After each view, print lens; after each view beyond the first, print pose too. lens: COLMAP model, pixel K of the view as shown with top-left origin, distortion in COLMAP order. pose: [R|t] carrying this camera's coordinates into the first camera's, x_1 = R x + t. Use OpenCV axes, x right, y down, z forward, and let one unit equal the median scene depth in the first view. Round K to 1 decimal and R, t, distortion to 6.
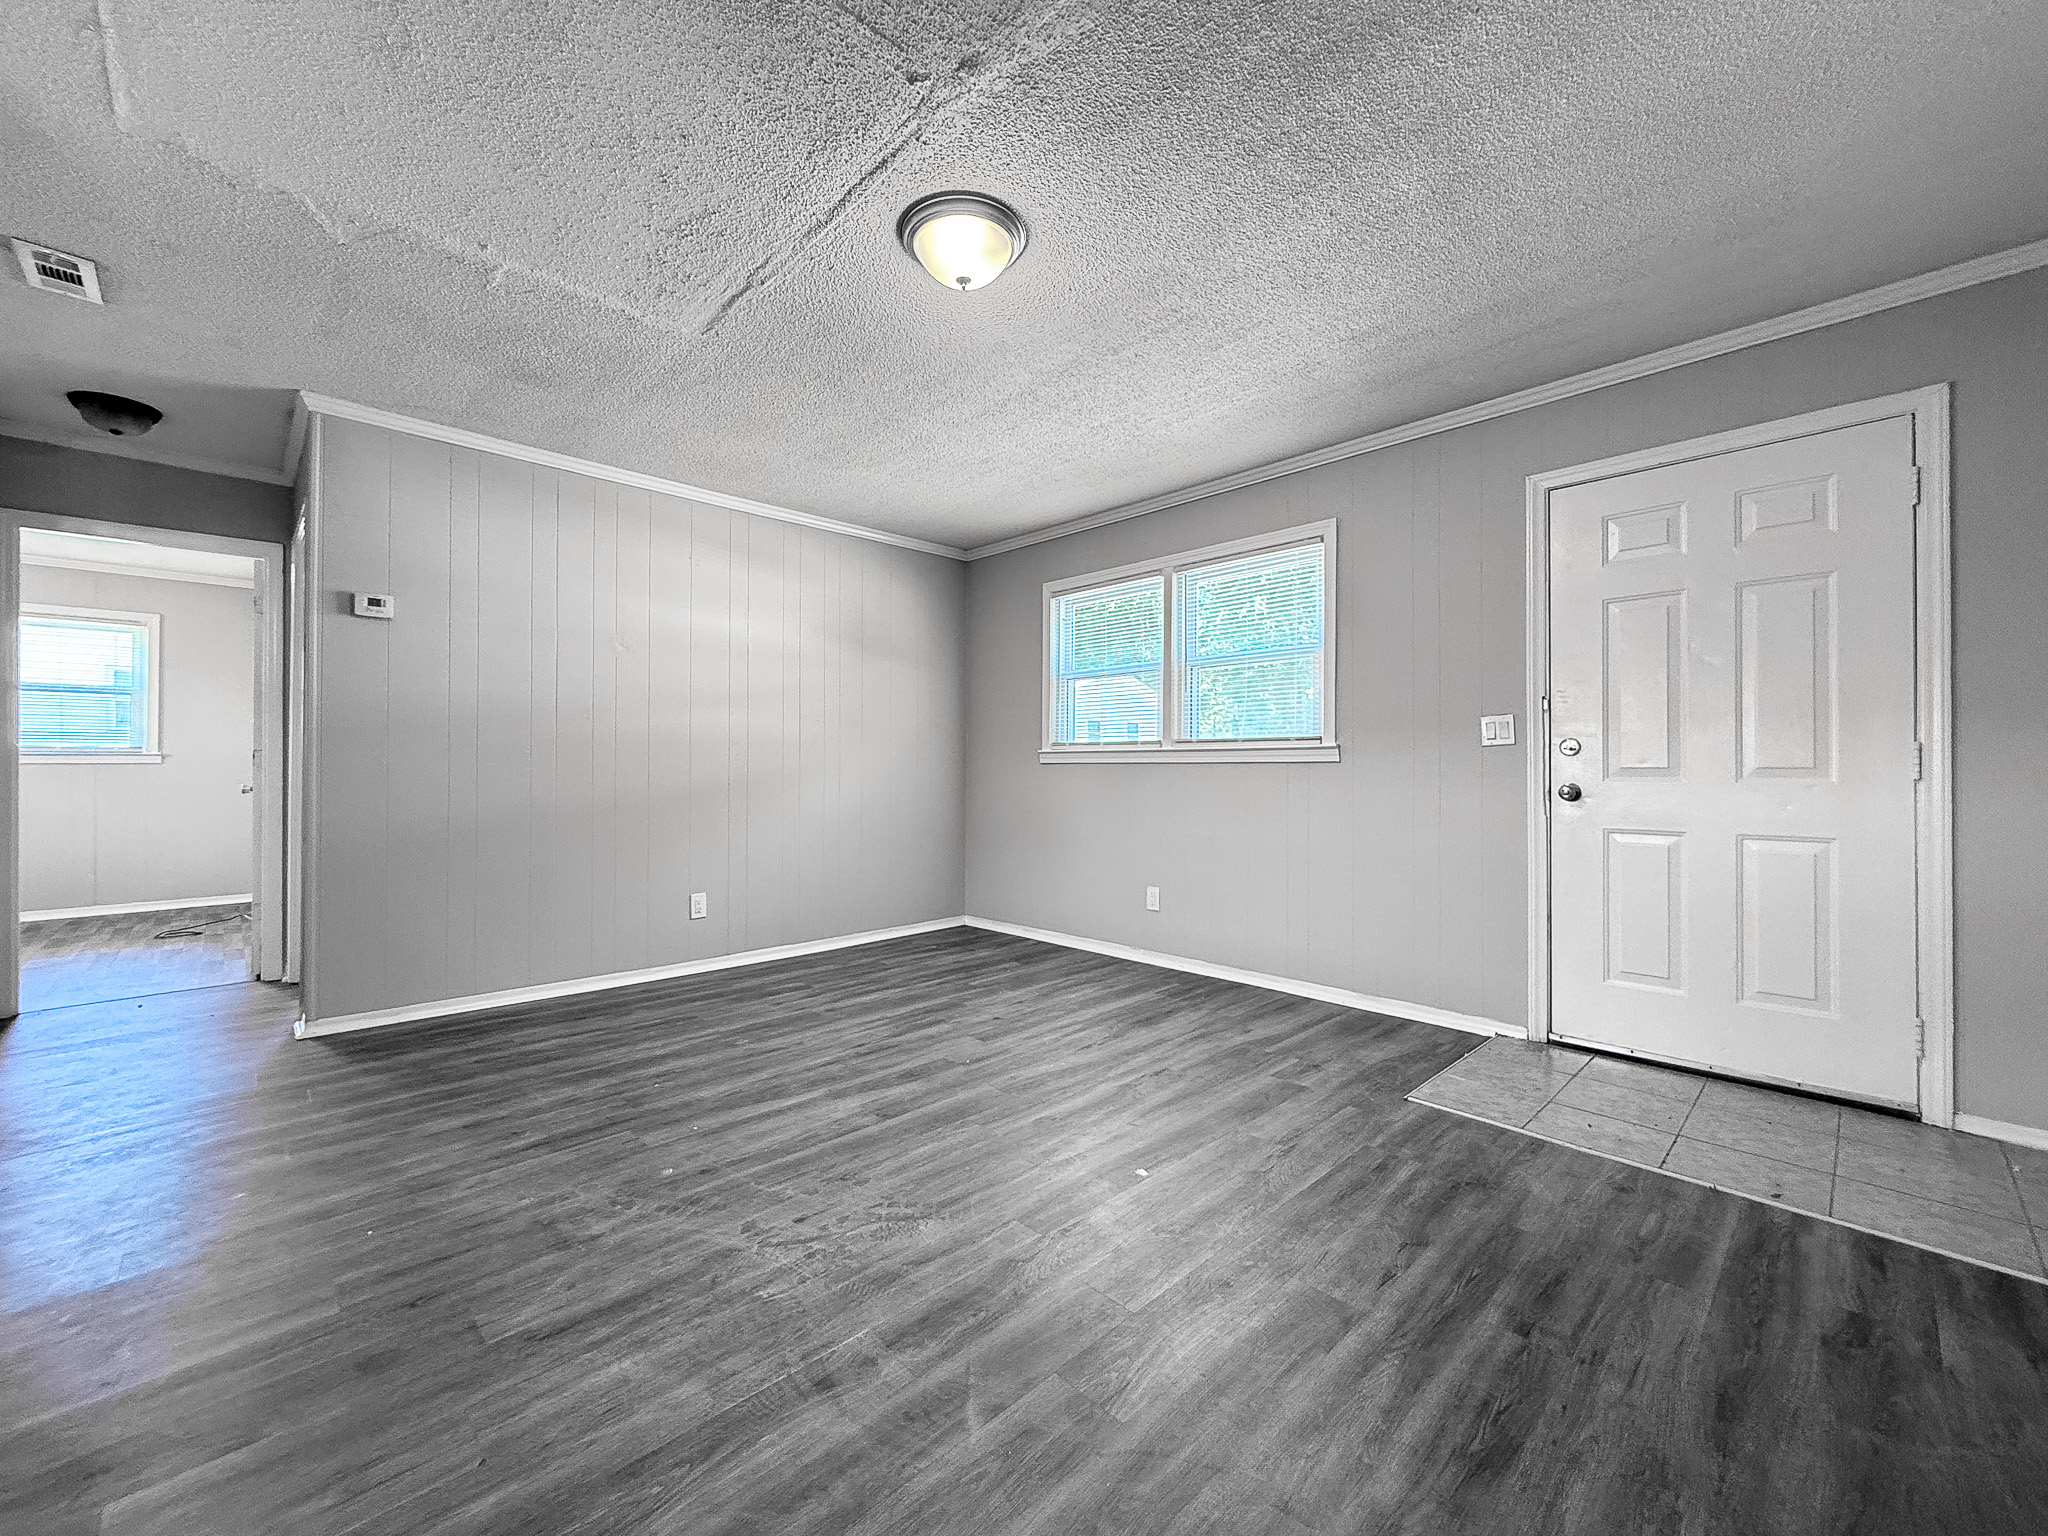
lens RADIAL K [[805.2, 0, 1035.2], [0, 805.2, 769.5], [0, 0, 1]] dist [0.003026, -0.000570]
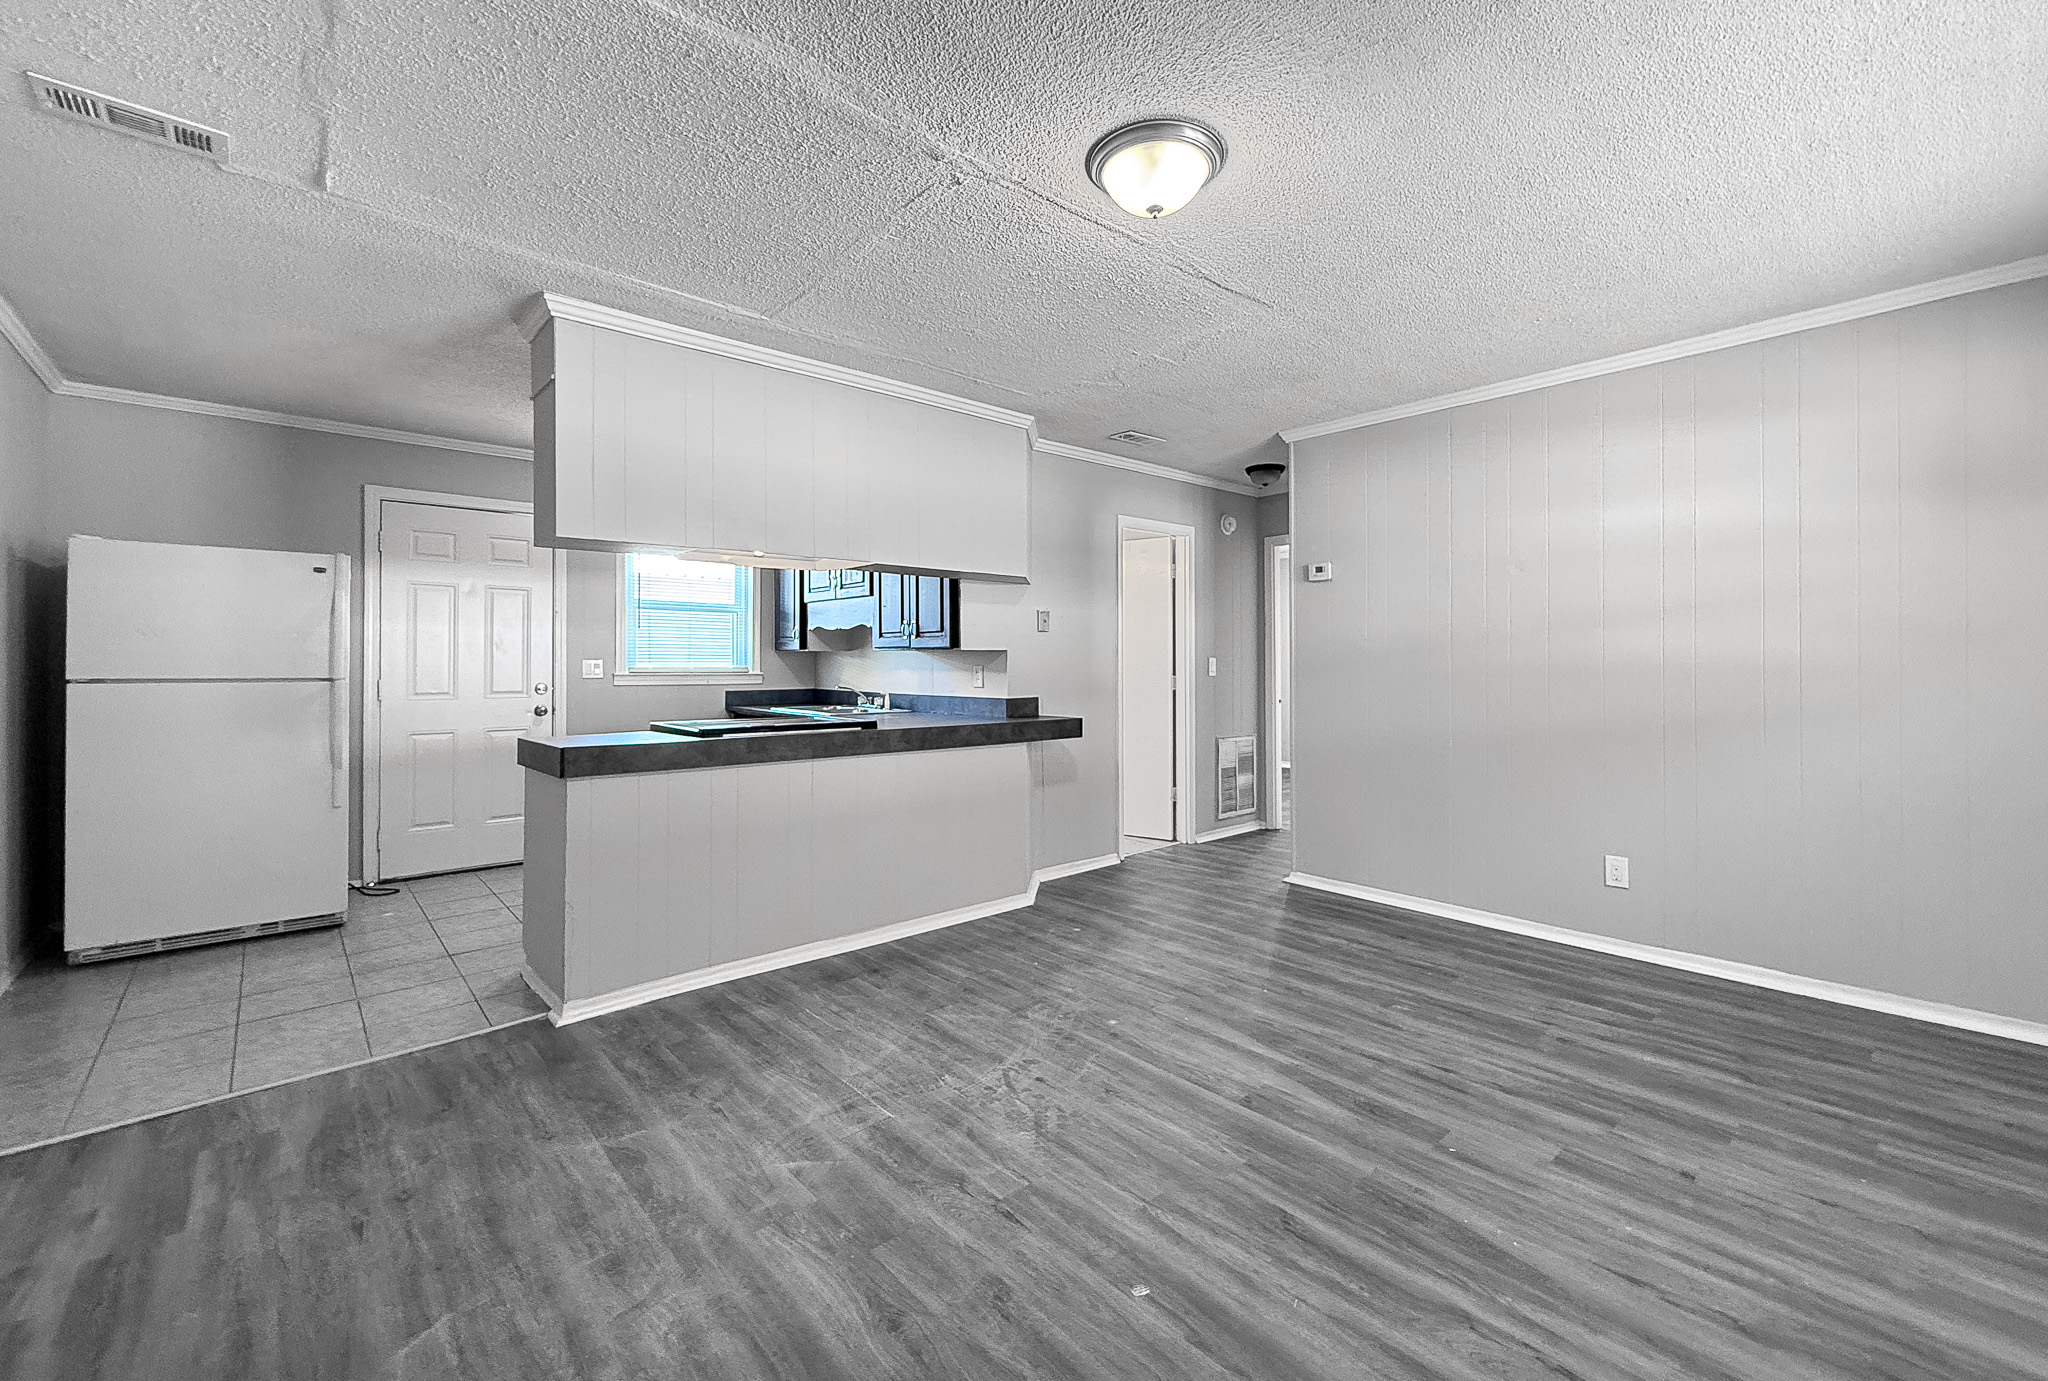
lens RADIAL K [[853.3, 0, 1053.2], [0, 853.3, 654.0], [0, 0, 1]] dist [-0.000539, 0.000729]
pose [[-0.029855, -0.009995, -0.999504, 0.660474], [0.001452, 0.999949, -0.010043, -0.059827], [0.999553, -0.001751, -0.029838, 0.666605]]
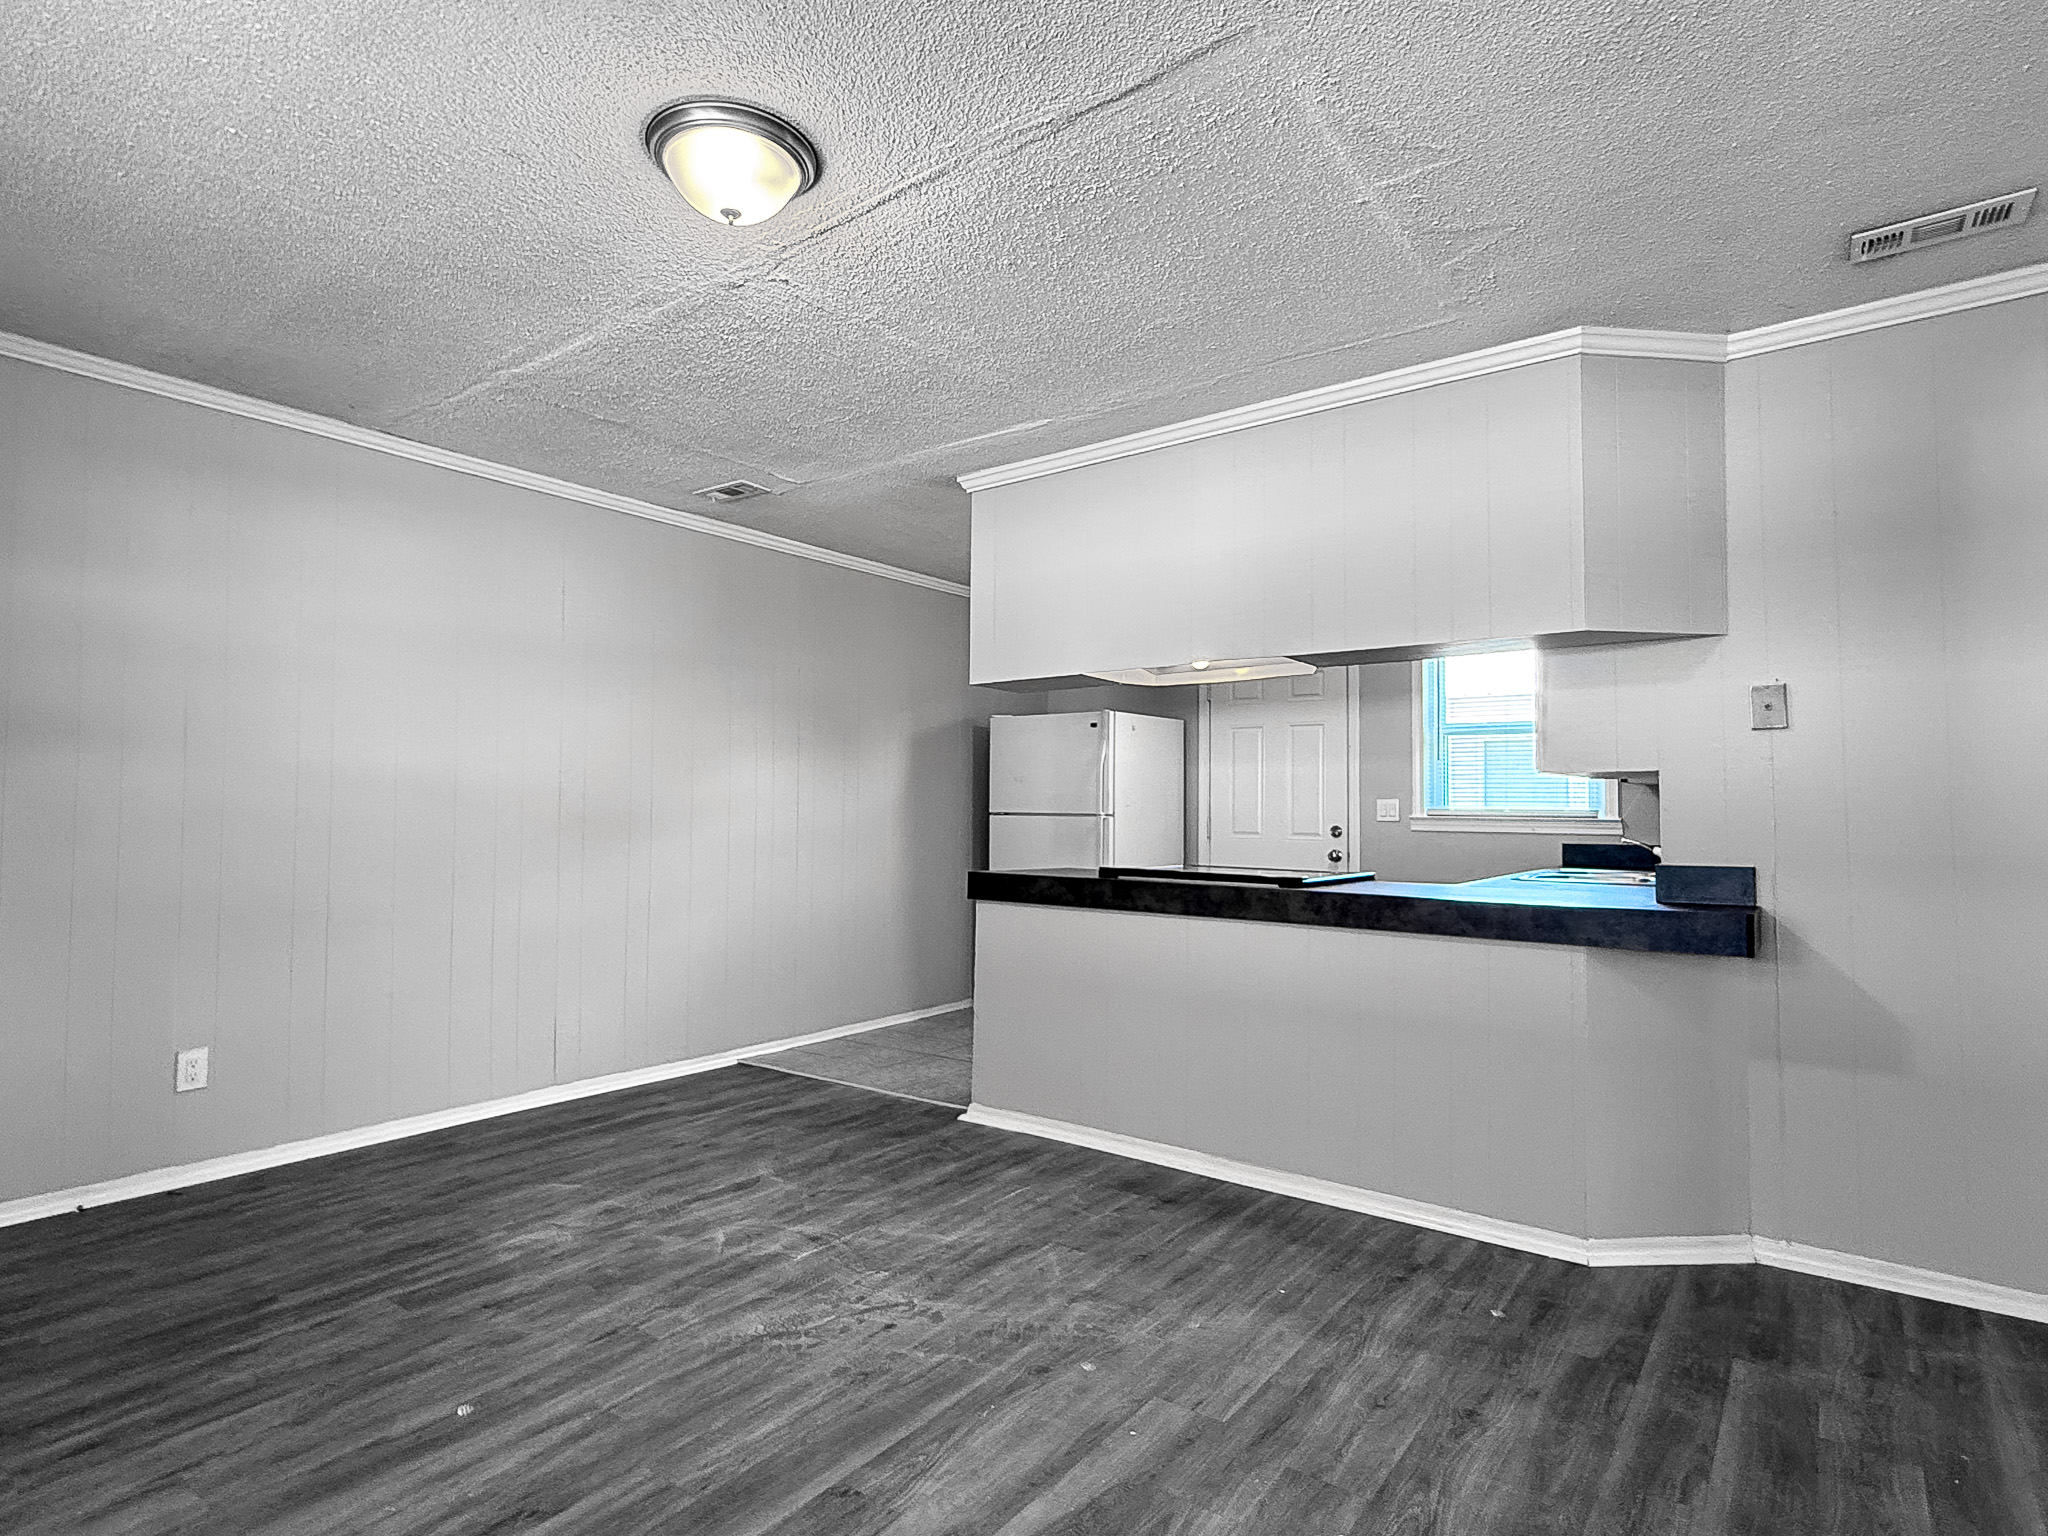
lens RADIAL K [[1108.3, 0, 1024.4], [0, 1108.3, 766.2], [0, 0, 1]] dist [0.000809, -0.001181]
pose [[-0.990640, -0.012878, -0.135892, -0.164807], [-0.007148, 0.999068, -0.042569, -0.038925], [0.136314, -0.041199, -0.989809, 1.491708]]
